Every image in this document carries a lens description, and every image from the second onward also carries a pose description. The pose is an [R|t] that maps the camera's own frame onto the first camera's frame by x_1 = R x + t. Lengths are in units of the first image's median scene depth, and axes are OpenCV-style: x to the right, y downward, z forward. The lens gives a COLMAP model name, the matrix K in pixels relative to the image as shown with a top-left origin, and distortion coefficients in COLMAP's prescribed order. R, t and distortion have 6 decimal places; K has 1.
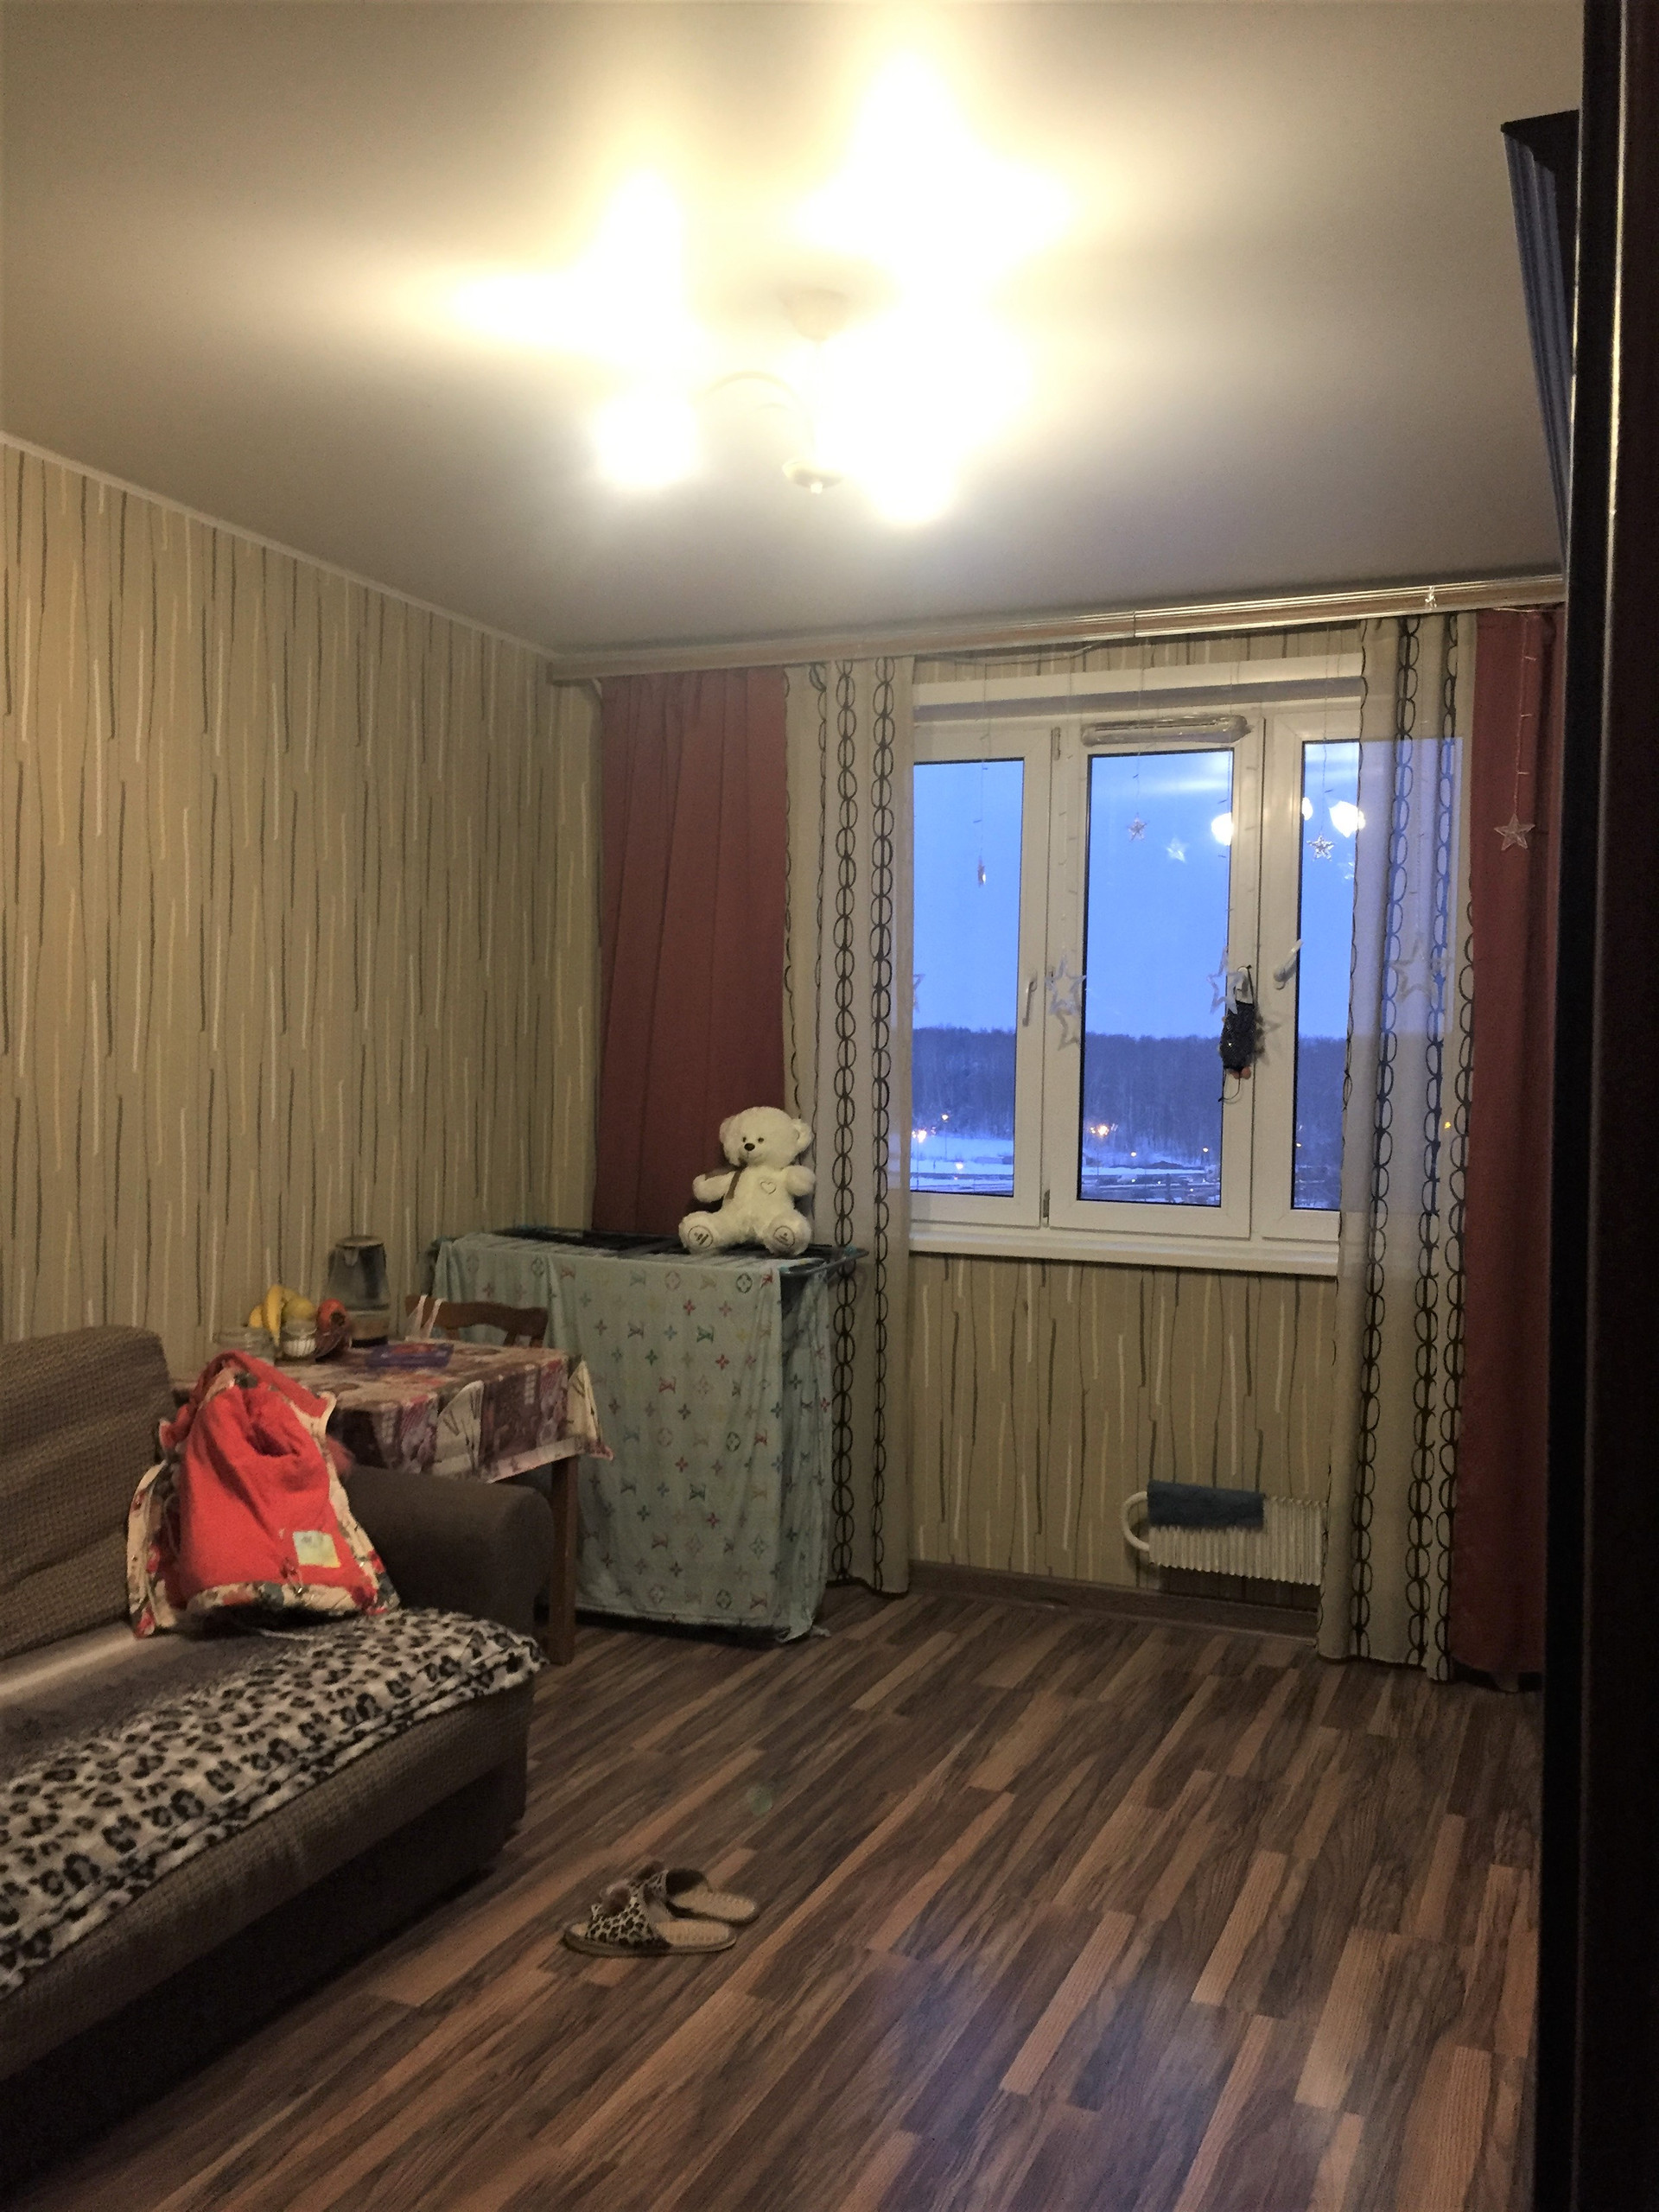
lens RADIAL K [[1904.7, 0, 843.6], [0, 1904.7, 1086.4], [0, 0, 1]] dist [0.092652, -0.129667]
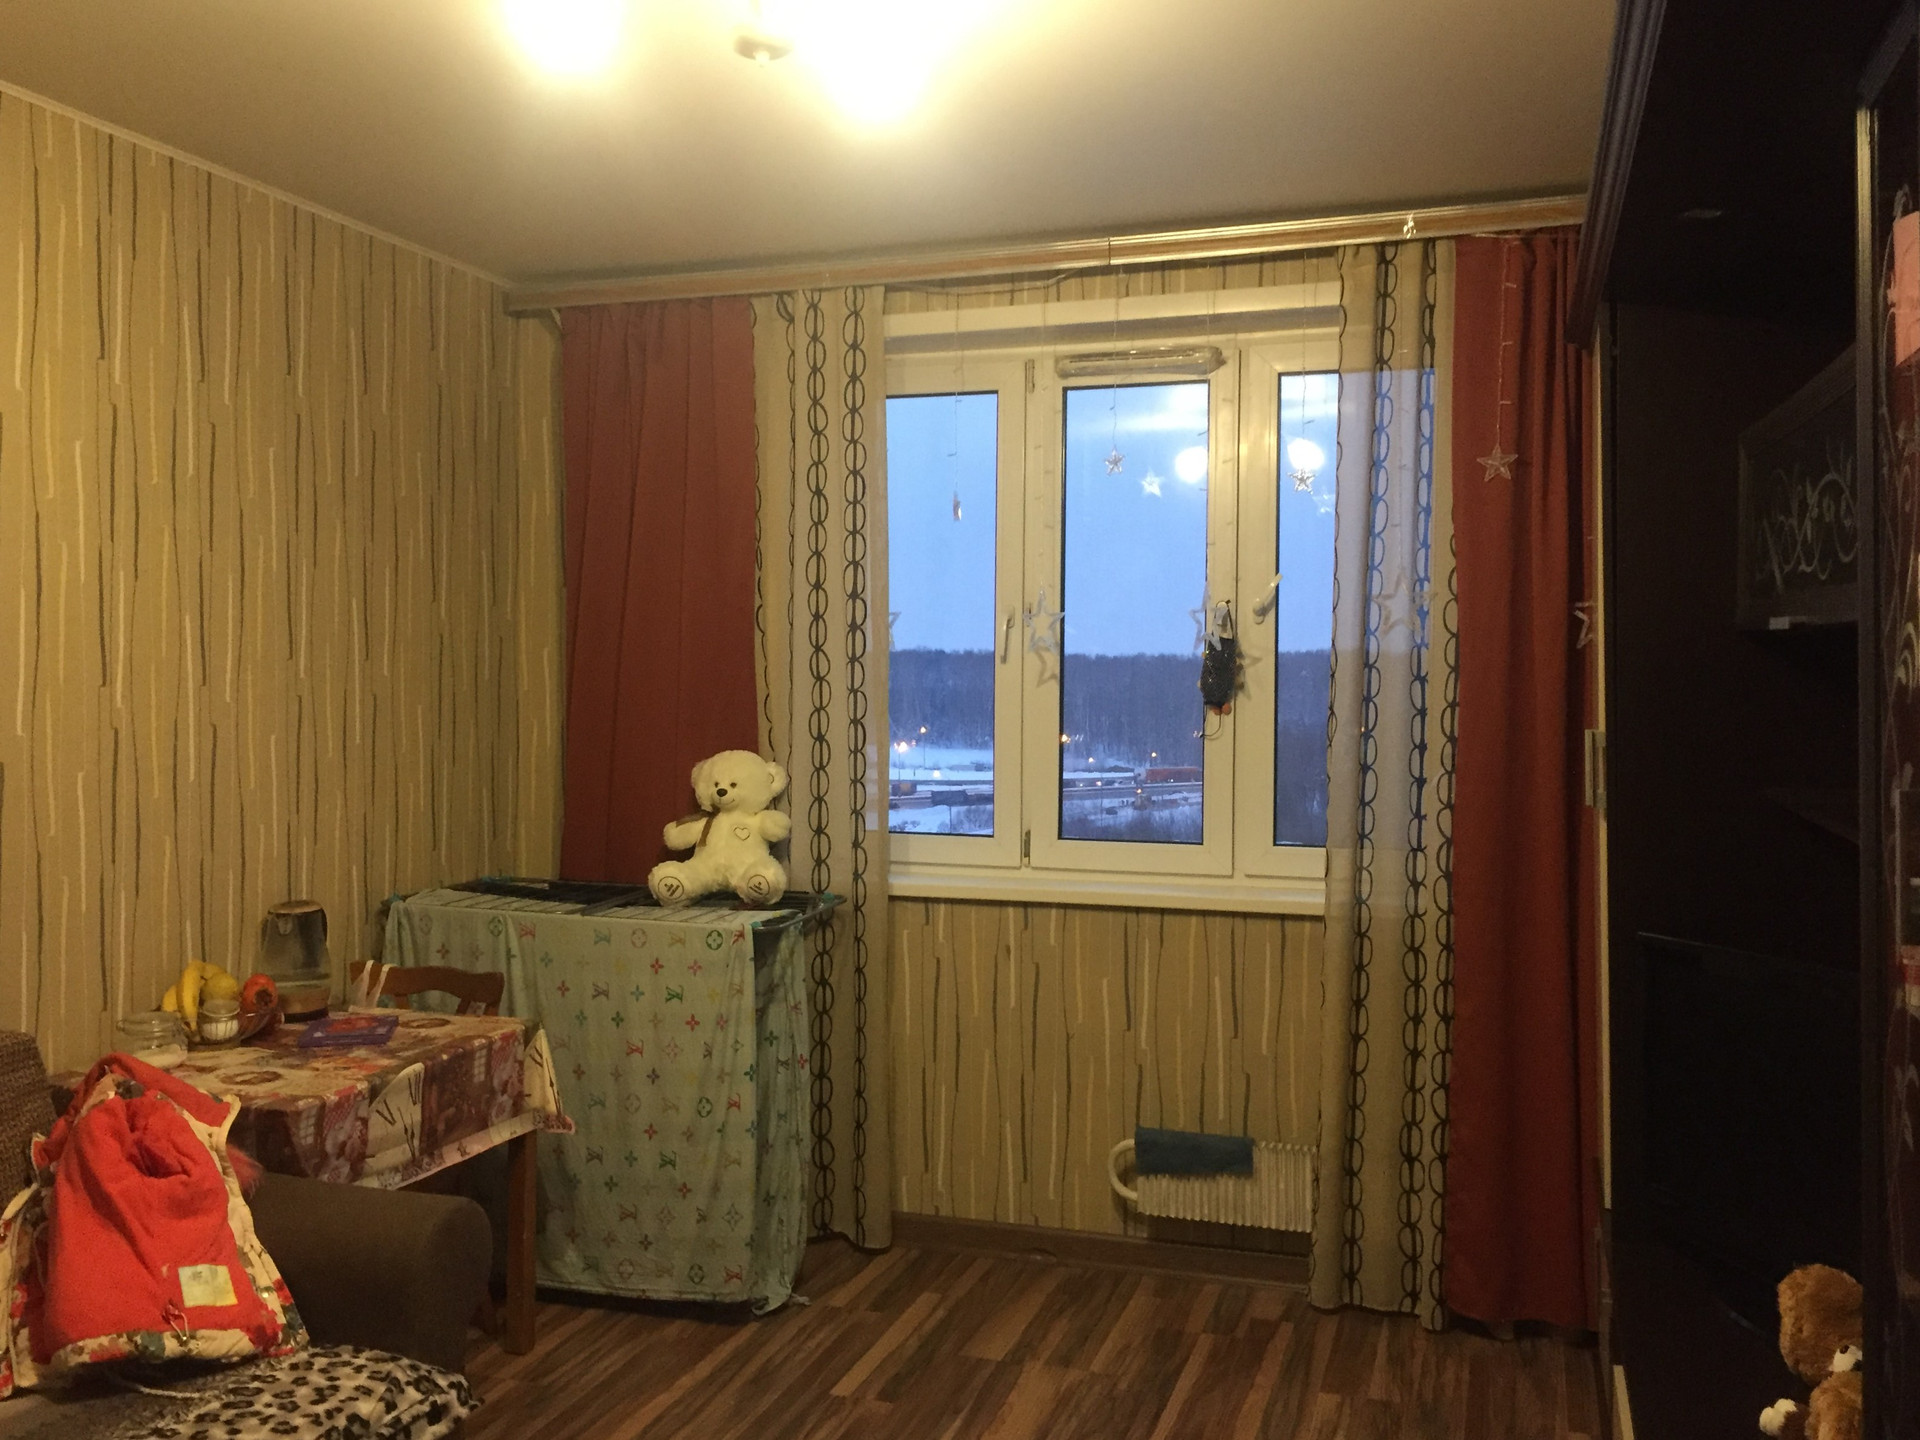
lens RADIAL K [[1653.3, 0, 957.7], [0, 1653.3, 714.3], [0, 0, 1]] dist [0.092652, -0.129667]
pose [[0.997091, -0.015136, 0.074698, 0.008558], [0.014584, 0.999862, 0.007933, -0.014170], [-0.074808, -0.006820, 0.997175, 0.166212]]
